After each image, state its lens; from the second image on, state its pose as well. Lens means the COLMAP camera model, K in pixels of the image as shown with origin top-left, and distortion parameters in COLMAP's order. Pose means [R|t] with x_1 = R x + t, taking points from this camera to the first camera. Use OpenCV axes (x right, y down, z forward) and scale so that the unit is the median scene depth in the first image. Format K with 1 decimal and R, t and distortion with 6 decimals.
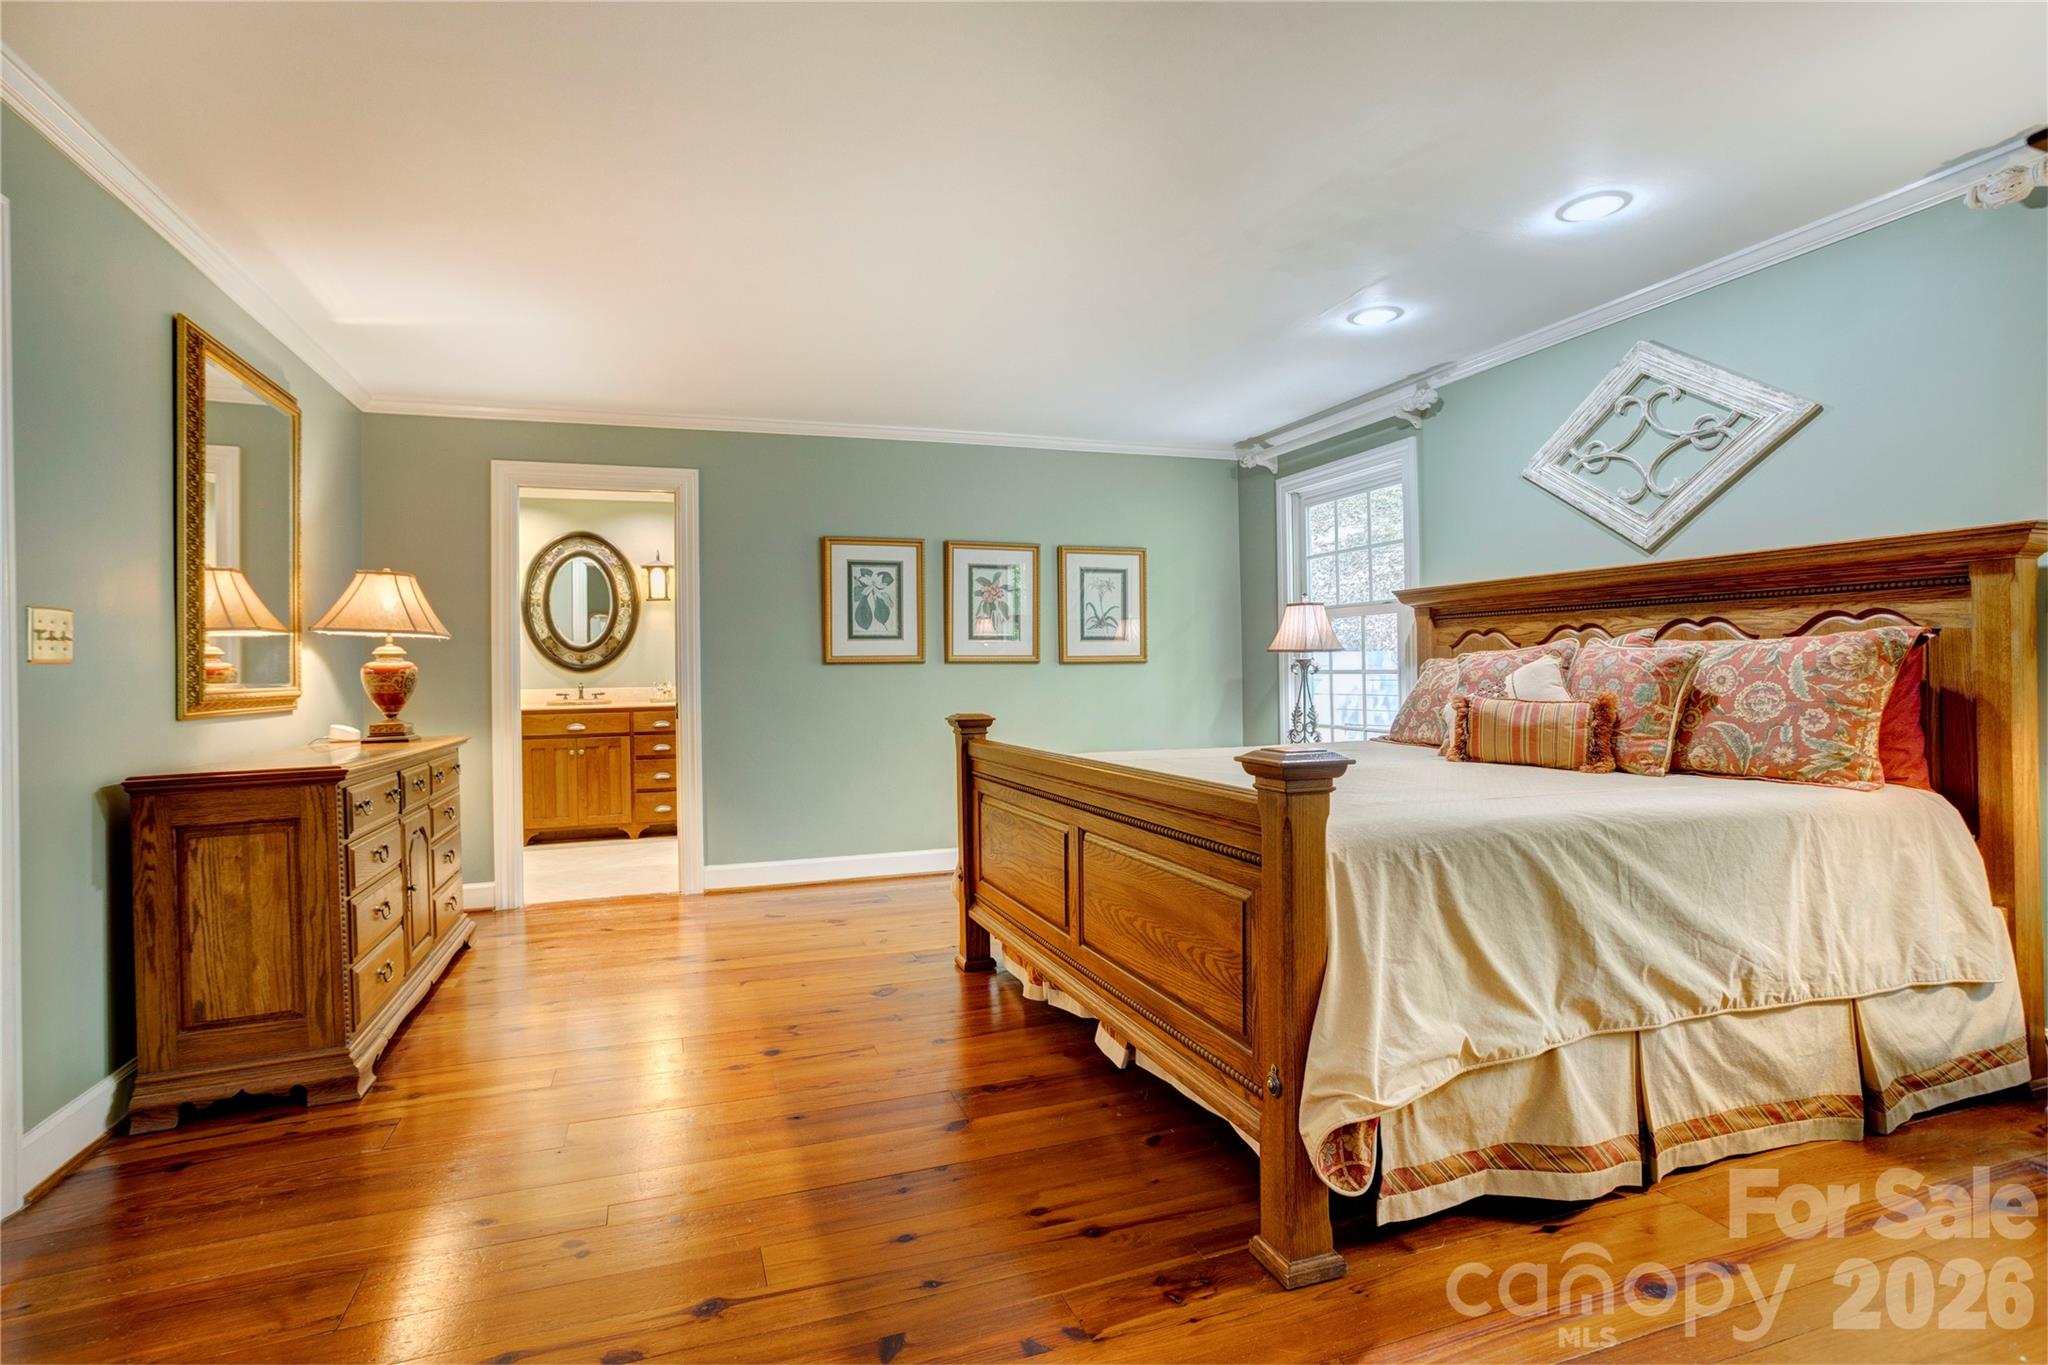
lens RADIAL K [[992.4, 0, 1022.7], [0, 992.4, 674.7], [0, 0, 1]] dist [-0.038703, -0.000405]
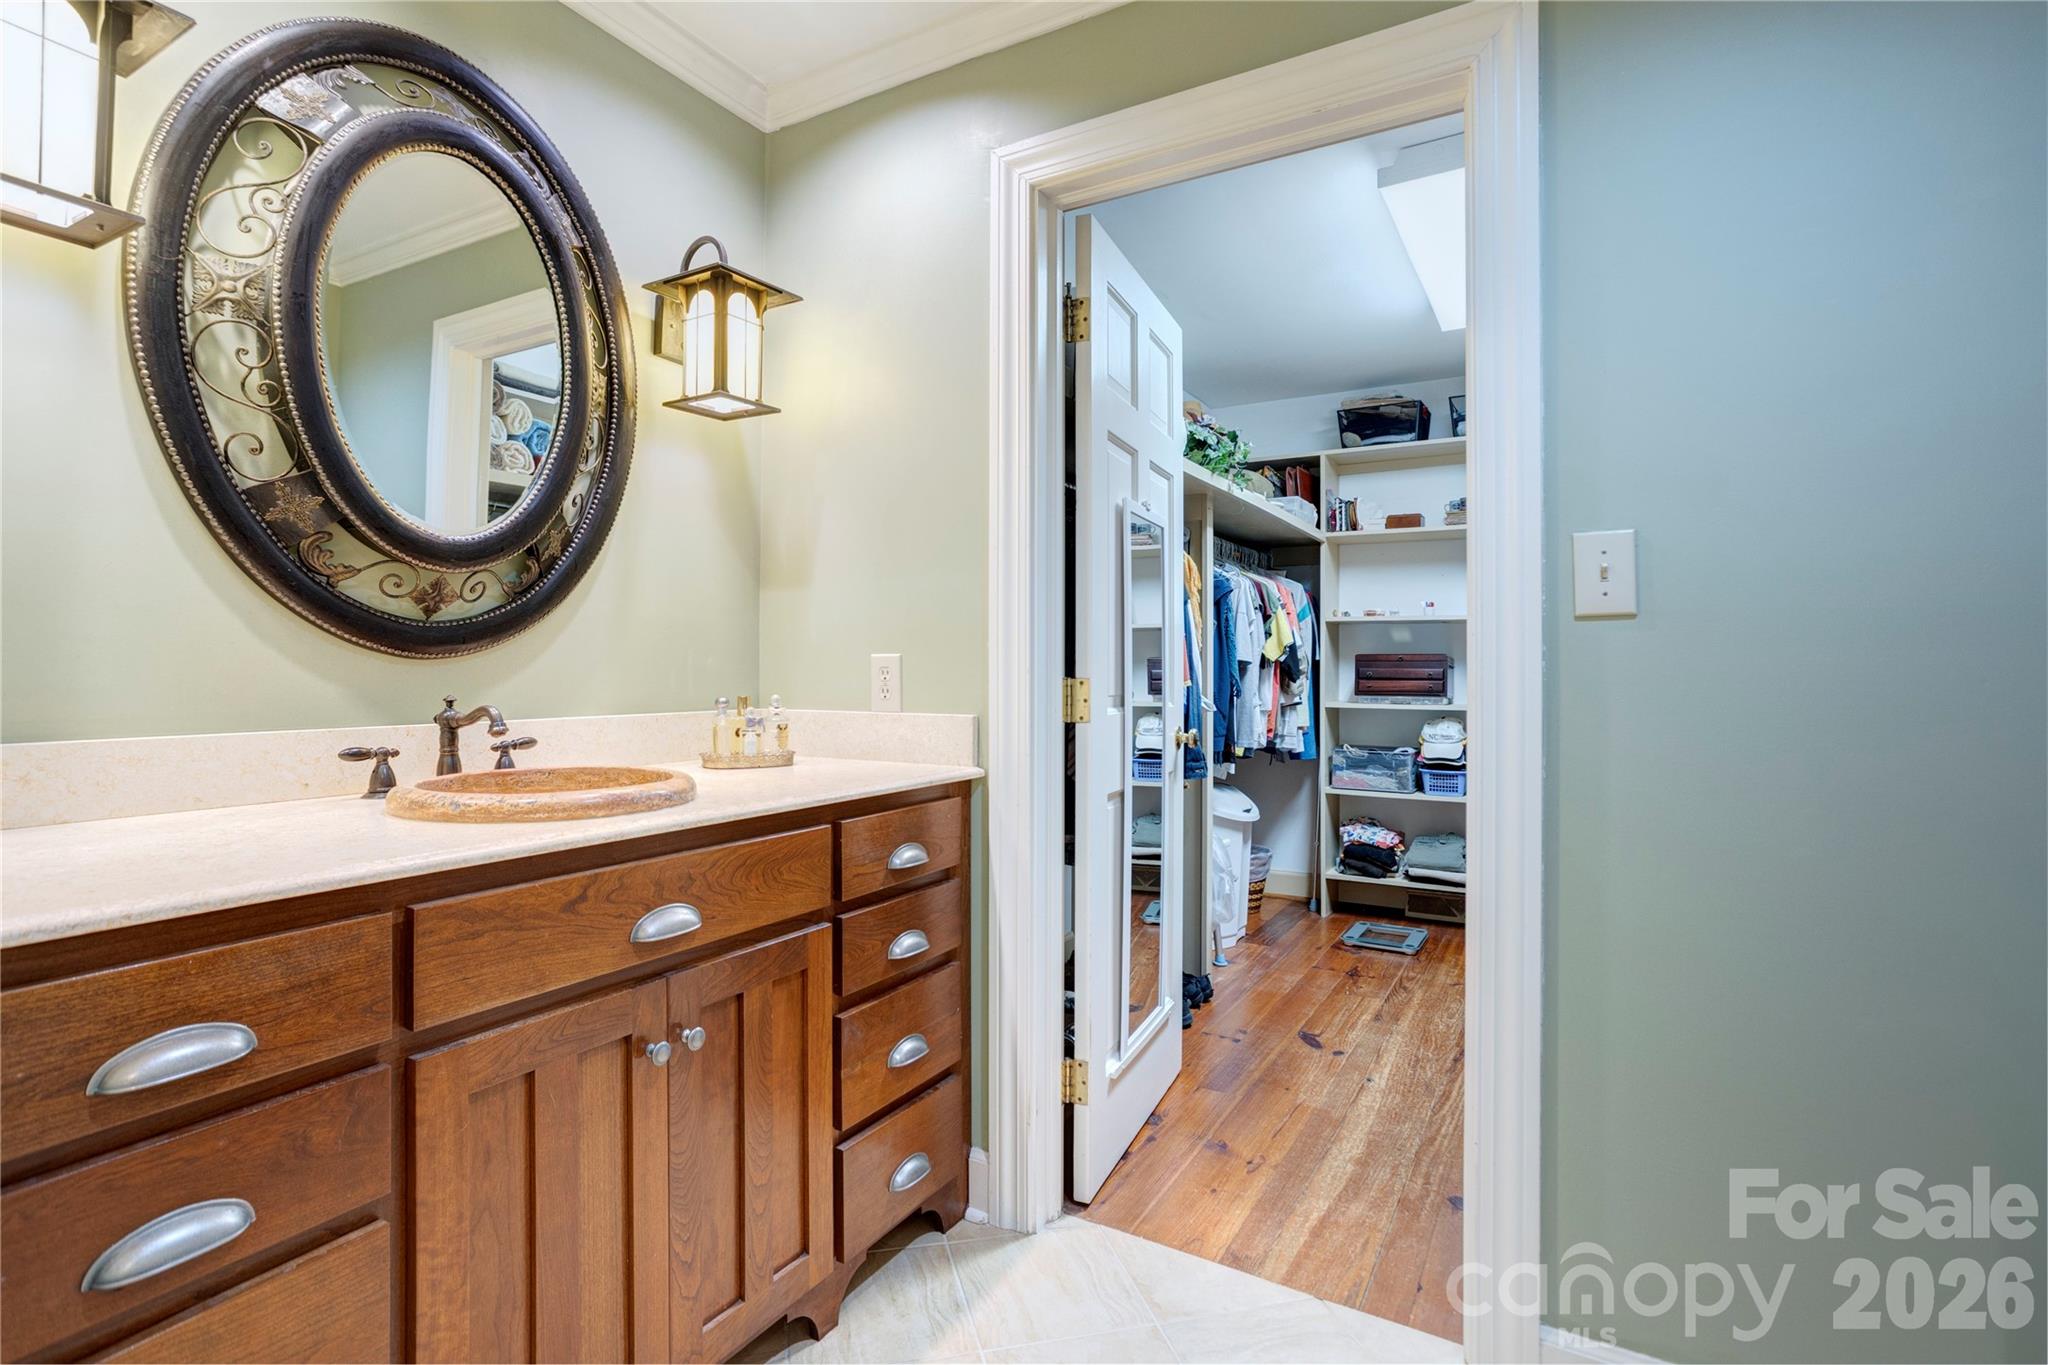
lens RADIAL K [[992.4, 0, 1022.4], [0, 992.4, 674.5], [0, 0, 1]] dist [-0.038703, -0.000405]
pose [[0.764490, 0.009865, 0.644560, -0.495399], [-0.001130, 0.999902, -0.013964, 0.005268], [-0.644635, 0.009947, 0.764426, 0.750668]]
